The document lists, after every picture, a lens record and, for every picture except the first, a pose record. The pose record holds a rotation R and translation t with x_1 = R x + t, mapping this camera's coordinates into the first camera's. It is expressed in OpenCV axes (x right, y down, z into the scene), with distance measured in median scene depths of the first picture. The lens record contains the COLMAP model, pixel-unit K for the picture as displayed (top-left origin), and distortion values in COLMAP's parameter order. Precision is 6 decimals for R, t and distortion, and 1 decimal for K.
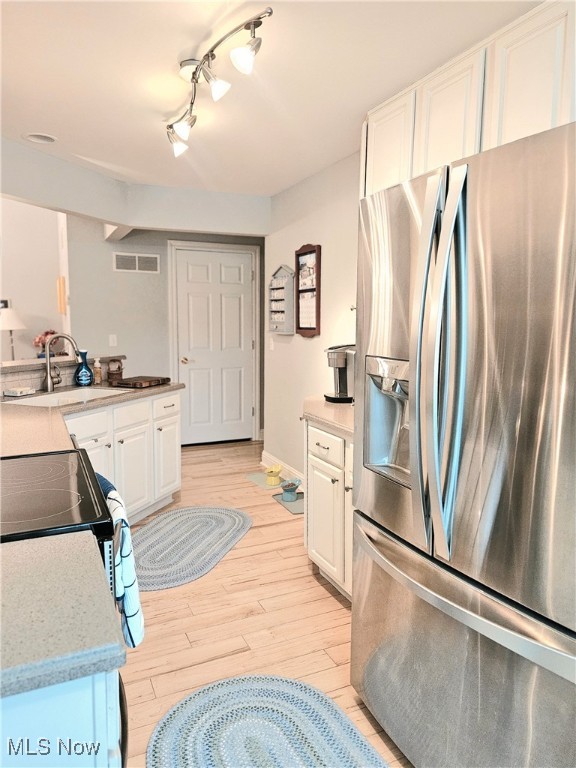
lens RADIAL K [[529.3, 0, 288.0], [0, 529.3, 384.0], [0, 0, 1]] dist [0.079933, -0.066420]
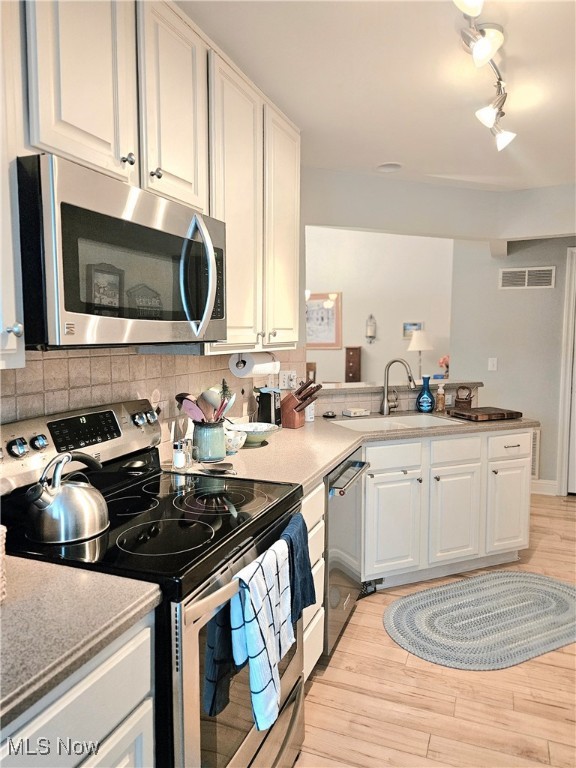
lens RADIAL K [[529.3, 0, 288.0], [0, 529.3, 384.0], [0, 0, 1]] dist [0.079933, -0.066420]
pose [[0.697308, 0.061946, -0.714090, 0.130307], [-0.086187, 0.996276, 0.002263, -0.028195], [0.711571, 0.059967, 0.700050, 0.151830]]
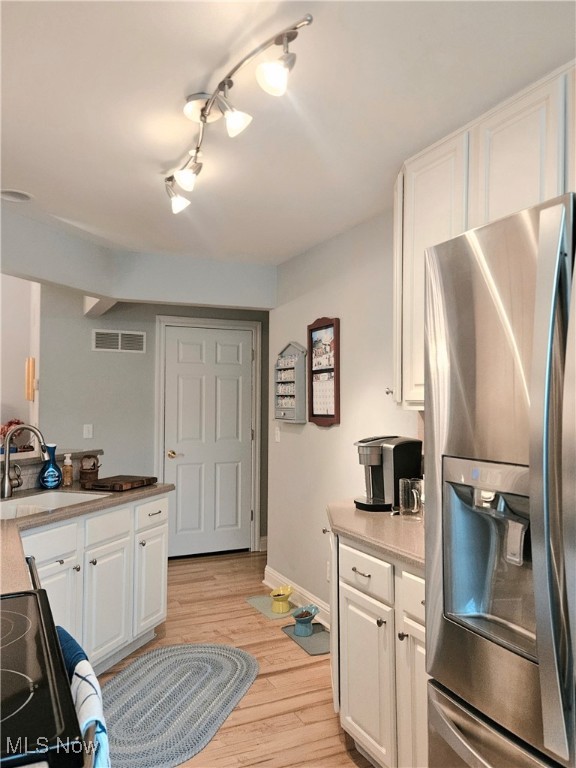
lens RADIAL K [[595.7, 0, 283.7], [0, 595.7, 399.0], [0, 0, 1]] dist [0.056900, -0.010198]
pose [[0.999994, -0.002775, 0.002157, -0.031656], [0.003033, 0.991390, -0.130906, -0.011030], [-0.001775, 0.130912, 0.991392, 0.084636]]
